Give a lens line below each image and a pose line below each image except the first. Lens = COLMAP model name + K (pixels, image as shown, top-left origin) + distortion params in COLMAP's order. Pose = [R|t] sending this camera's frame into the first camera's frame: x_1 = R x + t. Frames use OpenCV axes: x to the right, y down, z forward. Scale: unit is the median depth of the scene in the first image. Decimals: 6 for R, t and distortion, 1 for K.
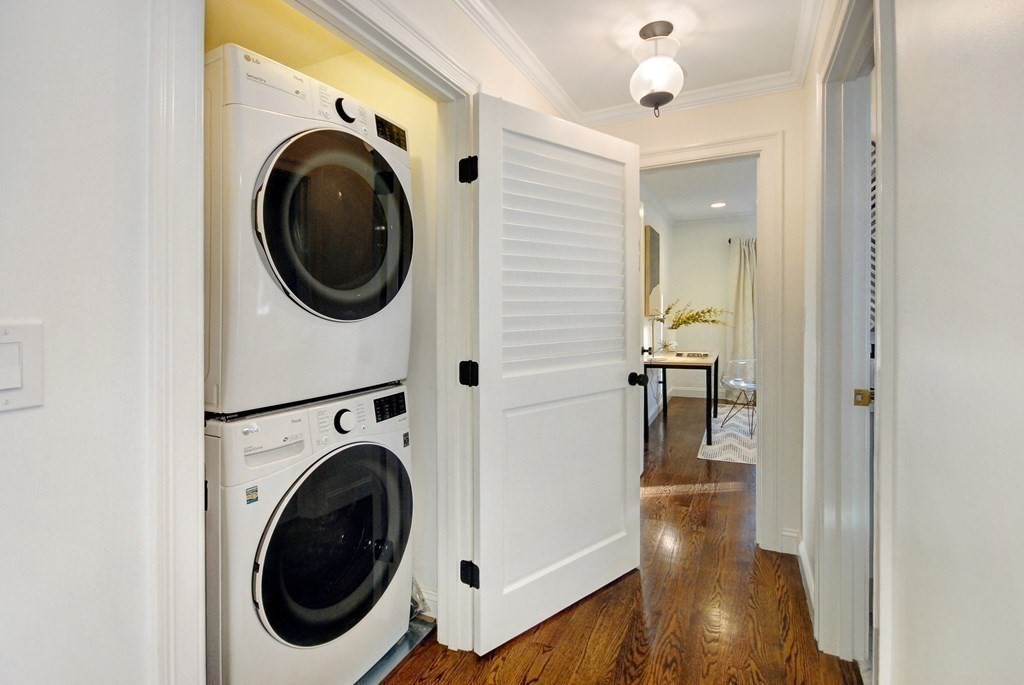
lens RADIAL K [[496.0, 0, 504.7], [0, 496.0, 313.9], [0, 0, 1]] dist [-0.002004, 0.001227]
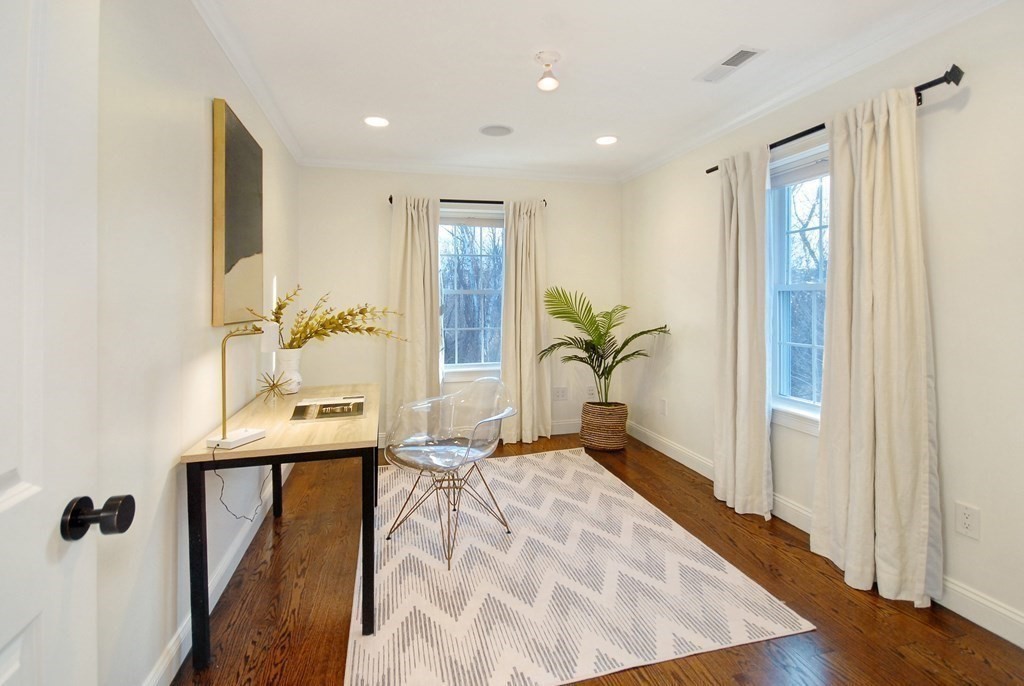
lens RADIAL K [[496.0, 0, 514.6], [0, 496.0, 302.7], [0, 0, 1]] dist [-0.002004, 0.001227]
pose [[0.759296, 0.003794, 0.650734, 0.185163], [-0.001986, 0.999992, -0.003513, -0.013292], [-0.650742, 0.001375, 0.759298, 0.478549]]
